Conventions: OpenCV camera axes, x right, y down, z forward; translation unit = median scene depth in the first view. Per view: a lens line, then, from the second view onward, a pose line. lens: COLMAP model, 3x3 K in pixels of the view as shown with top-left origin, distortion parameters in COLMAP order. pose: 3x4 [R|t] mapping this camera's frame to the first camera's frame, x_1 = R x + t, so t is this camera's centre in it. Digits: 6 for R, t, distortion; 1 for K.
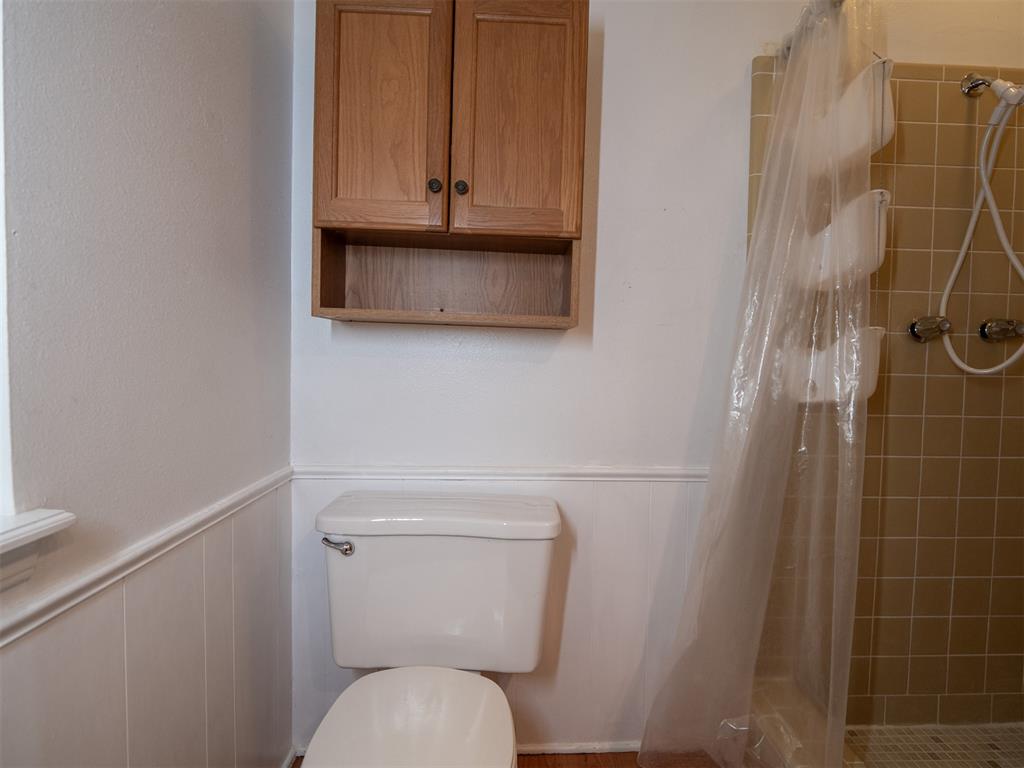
lens RADIAL K [[512.7, 0, 517.1], [0, 512.7, 375.7], [0, 0, 1]] dist [0.004384, -0.012073]
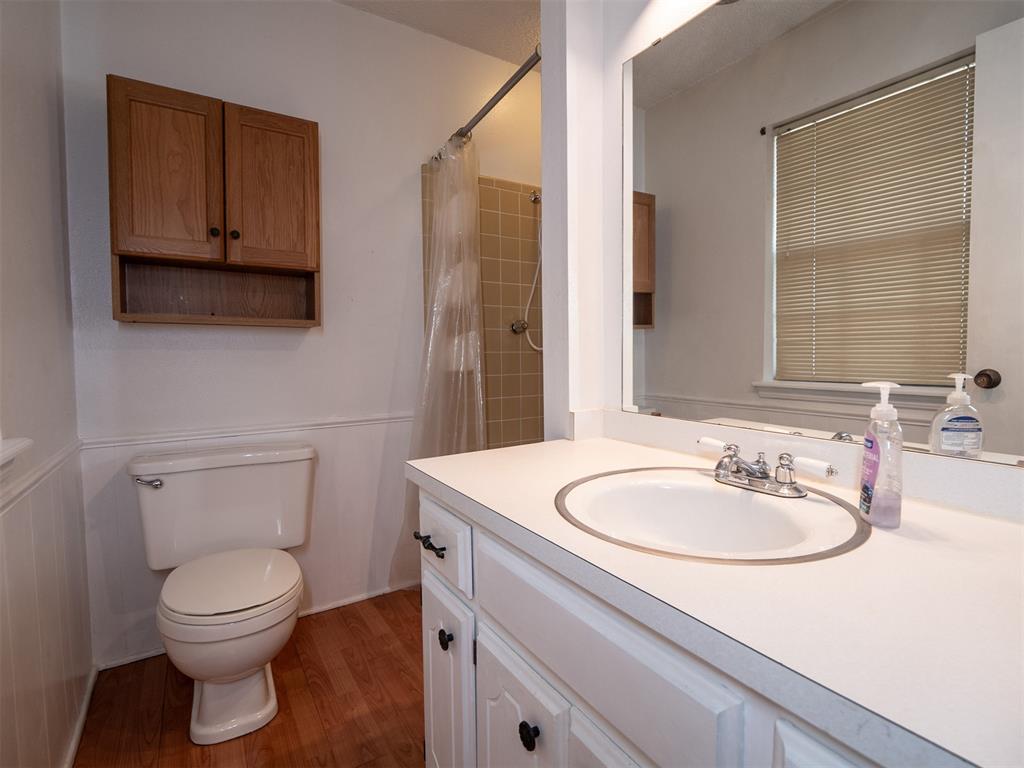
lens RADIAL K [[512.7, 0, 517.1], [0, 512.7, 375.7], [0, 0, 1]] dist [0.004384, -0.012073]
pose [[0.864177, -0.049031, 0.500793, -0.163773], [0.040870, 0.998792, 0.027262, 0.038687], [-0.501525, -0.003092, 0.865137, -0.706194]]
